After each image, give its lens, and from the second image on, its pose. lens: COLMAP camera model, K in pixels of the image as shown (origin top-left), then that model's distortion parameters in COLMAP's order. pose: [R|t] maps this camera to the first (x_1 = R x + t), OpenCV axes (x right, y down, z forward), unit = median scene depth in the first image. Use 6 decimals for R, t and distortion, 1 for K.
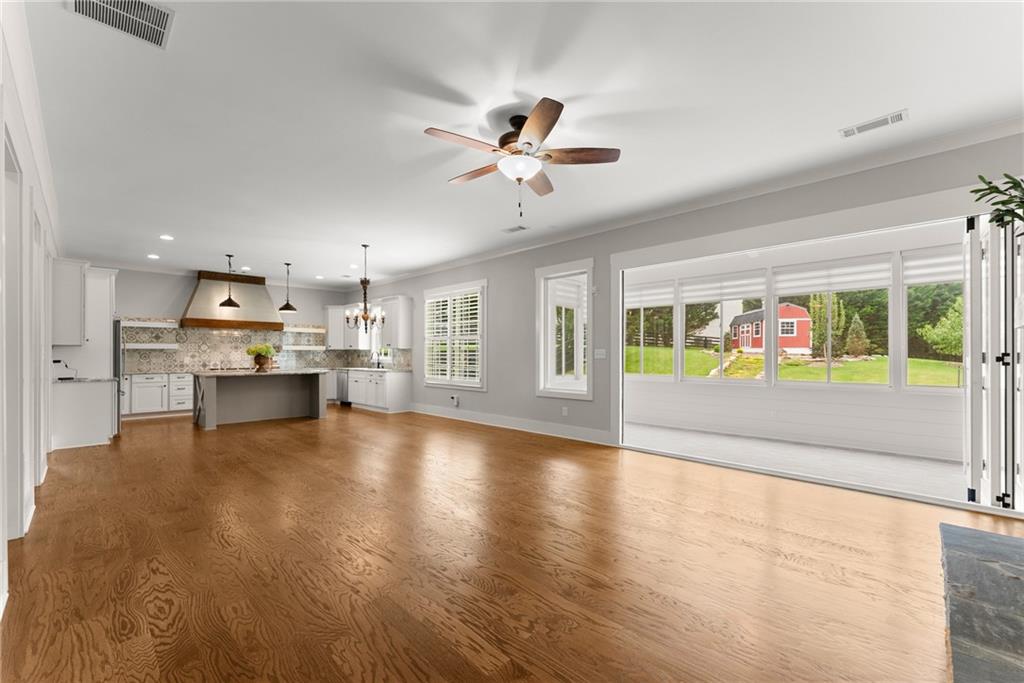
lens RADIAL K [[423.1, 0, 514.1], [0, 423.1, 357.1], [0, 0, 1]] dist [0.002916, 0.000142]
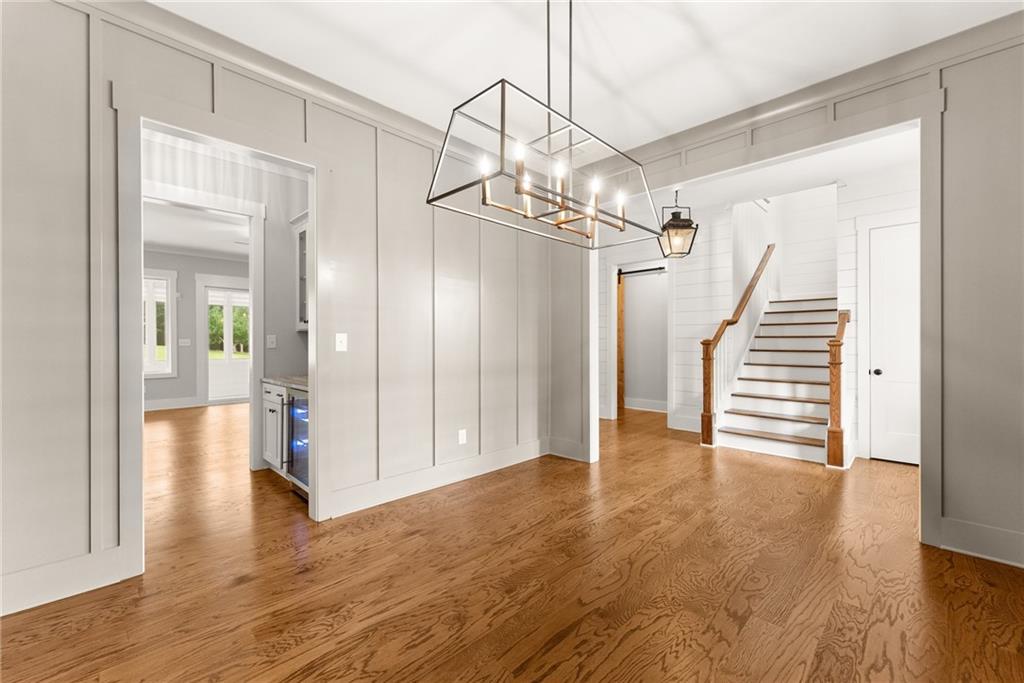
lens RADIAL K [[416.0, 0, 505.5], [0, 416.0, 340.2], [0, 0, 1]] dist [0.009203, -0.000085]
pose [[0.009158, 0.003928, 0.999950, -1.095221], [0.007556, 0.999963, -0.003997, -0.001449], [-0.999930, 0.007592, 0.009128, -0.056963]]
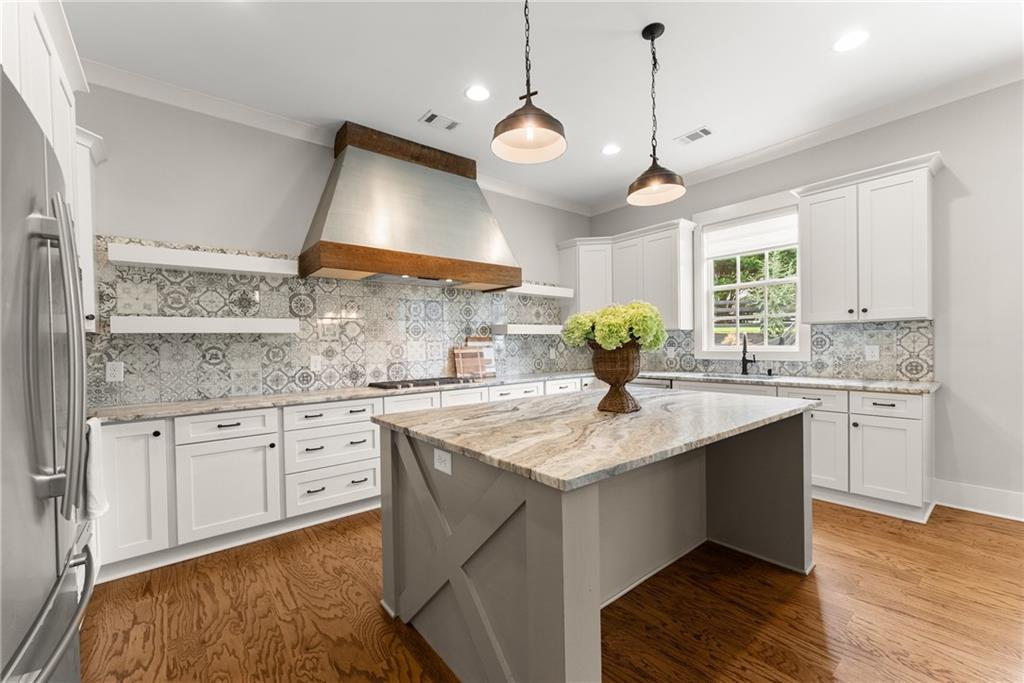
lens RADIAL K [[417.6, 0, 512.9], [0, 417.6, 352.4], [0, 0, 1]] dist [0.002634, 0.000162]
pose [[0.994109, -0.016440, -0.107130, -0.809438], [0.017848, 0.999766, 0.012193, -0.005571], [0.106904, -0.014033, 0.994170, 0.939549]]
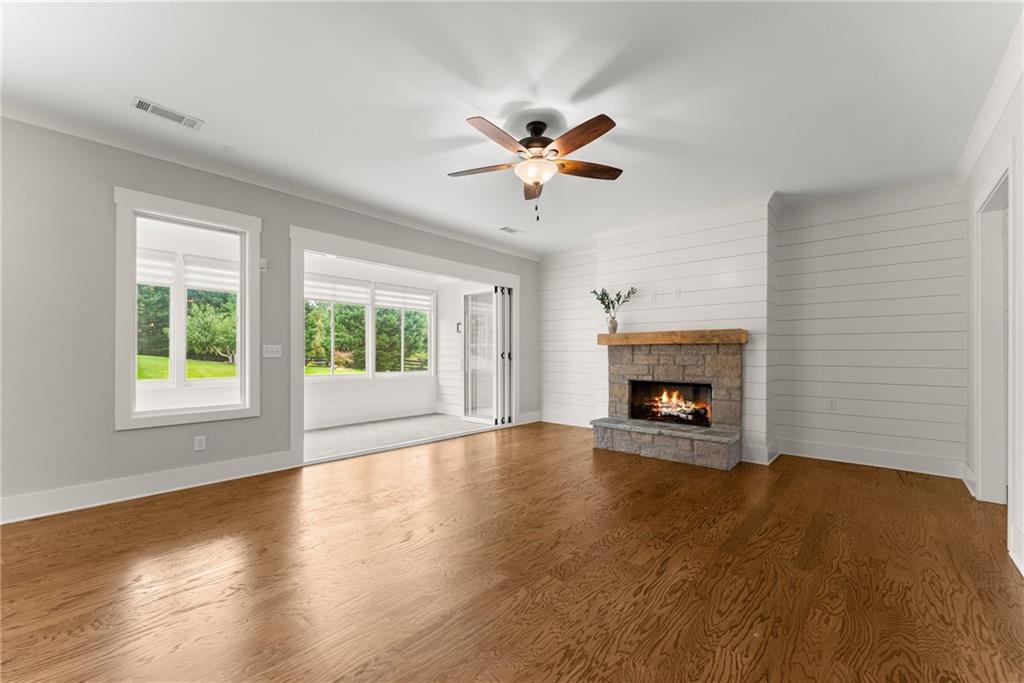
lens RADIAL K [[414.6, 0, 507.3], [0, 414.6, 350.7], [0, 0, 1]] dist [0.002128, -0.000309]
pose [[-0.045480, 0.006283, 0.998945, -0.521280], [0.000756, 0.999980, -0.006255, -0.003594], [-0.998965, 0.000471, -0.045484, 0.586616]]
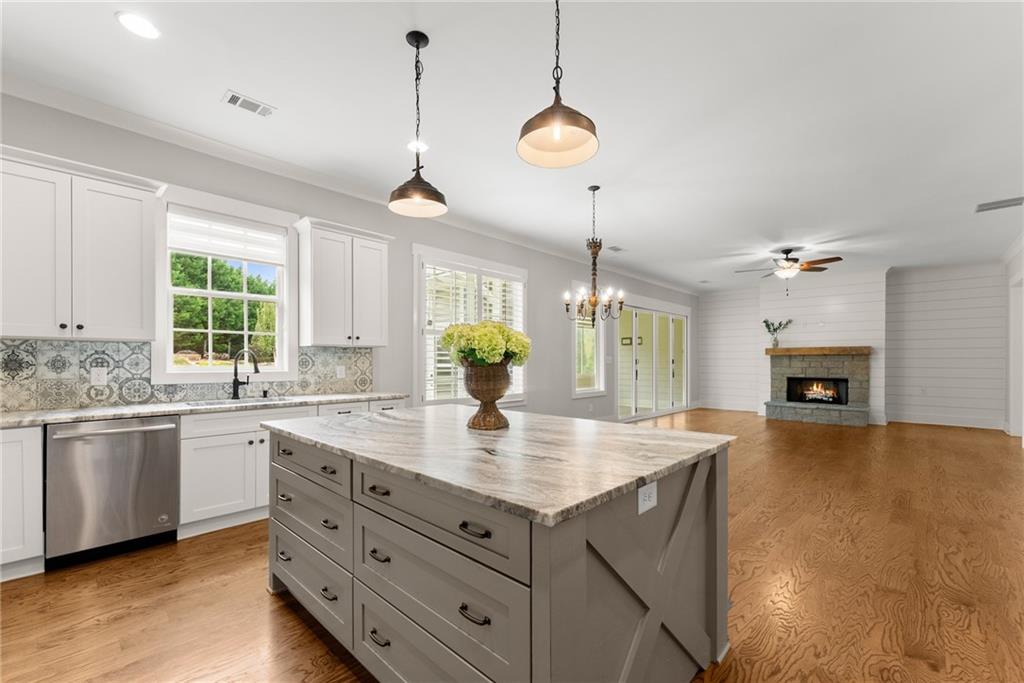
lens RADIAL K [[423.1, 0, 514.1], [0, 423.1, 357.1], [0, 0, 1]] dist [0.002916, 0.000142]
pose [[-0.016043, 0.005977, 0.999853, -1.093733], [0.002990, 0.999978, -0.005929, -0.008585], [-0.999867, 0.002894, -0.016061, 1.259994]]
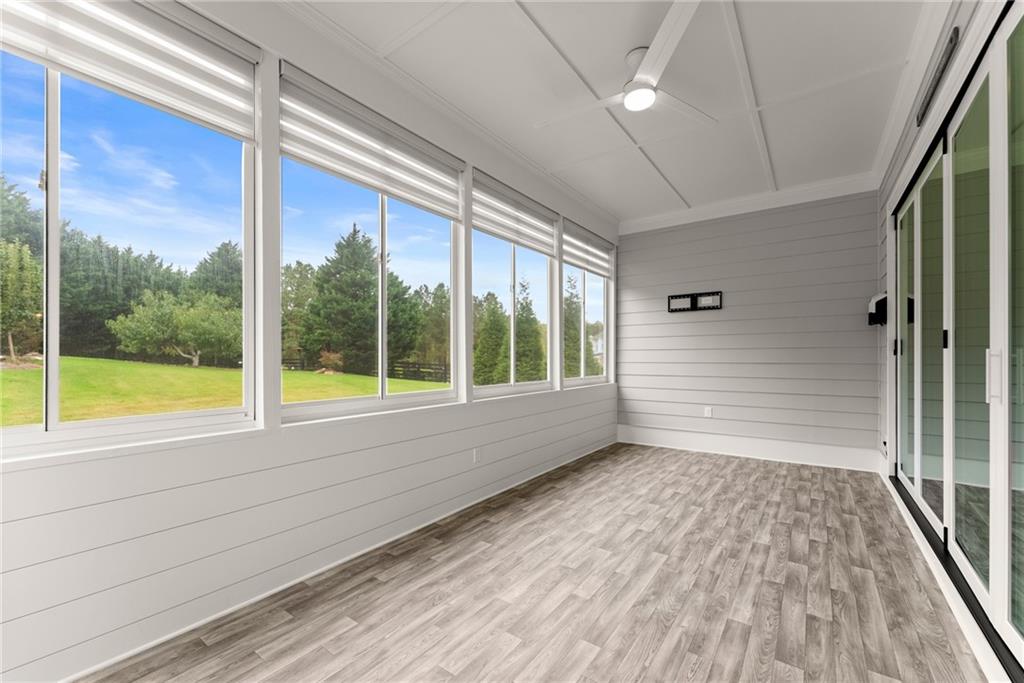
lens RADIAL K [[414.6, 0, 507.3], [0, 414.6, 350.7], [0, 0, 1]] dist [0.002128, -0.000309]
pose [[-0.143686, 0.011856, 0.989552, 0.130998], [0.003534, 0.999928, -0.011467, 0.015618], [-0.989617, 0.001850, -0.143717, 1.178154]]
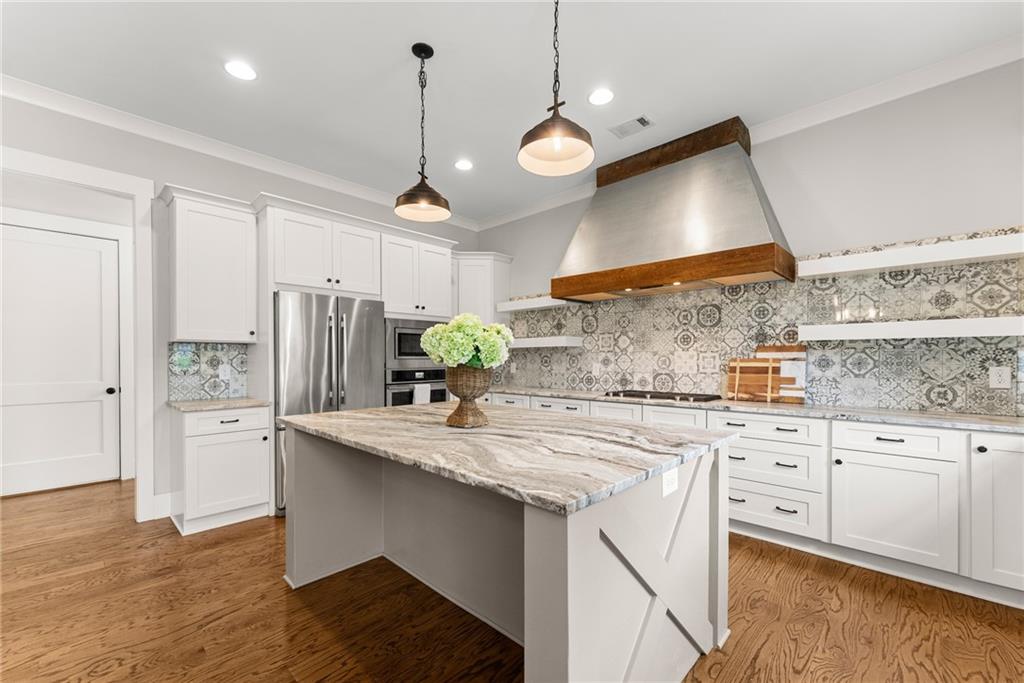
lens RADIAL K [[416.1, 0, 512.8], [0, 416.1, 363.3], [0, 0, 1]] dist [0.000499, 0.000122]
pose [[0.014470, 0.014575, -0.999789, -0.437974], [-0.003076, 0.999890, 0.014532, -0.008896], [0.999891, 0.002865, 0.014513, 1.309002]]
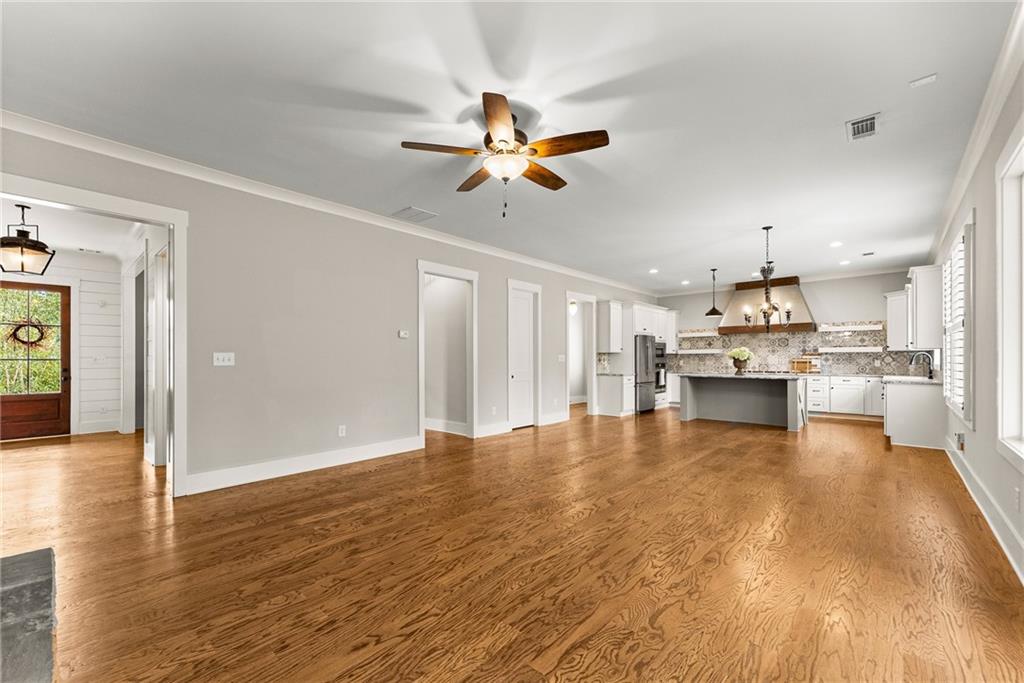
lens RADIAL K [[421.0, 0, 507.8], [0, 421.0, 358.8], [0, 0, 1]] dist [0.007989, 0.000337]
pose [[0.037835, 0.000575, -0.999284, 0.517743], [-0.003121, 0.999995, 0.000457, -0.003641], [0.999279, 0.003101, 0.037837, 0.509220]]
